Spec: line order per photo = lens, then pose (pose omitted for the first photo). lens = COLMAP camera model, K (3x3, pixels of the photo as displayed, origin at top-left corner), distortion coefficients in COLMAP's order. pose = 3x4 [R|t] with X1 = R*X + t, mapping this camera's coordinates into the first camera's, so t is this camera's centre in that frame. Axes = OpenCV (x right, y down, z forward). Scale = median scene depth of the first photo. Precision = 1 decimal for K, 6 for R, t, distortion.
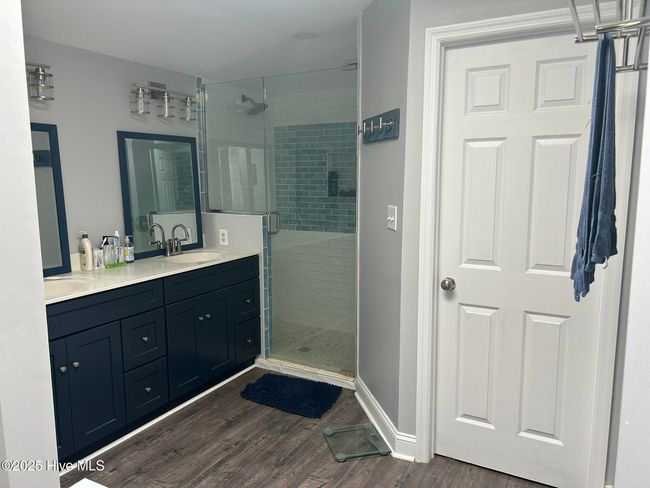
lens RADIAL K [[494.5, 0, 325.0], [0, 494.5, 244.0], [0, 0, 1]] dist [0.072567, 0.000164]
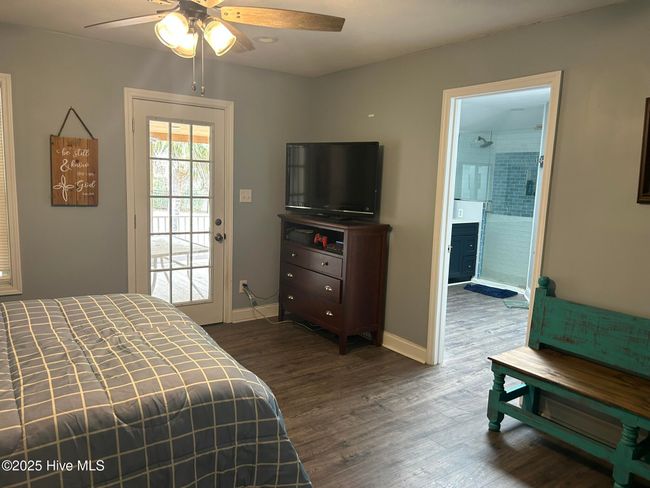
lens RADIAL K [[494.5, 0, 325.0], [0, 494.5, 244.0], [0, 0, 1]] dist [0.072567, 0.000164]
pose [[0.907673, 0.093837, -0.409053, 0.105213], [-0.099089, 0.995043, 0.008388, 0.128787], [0.407813, 0.032919, 0.912472, -0.867311]]
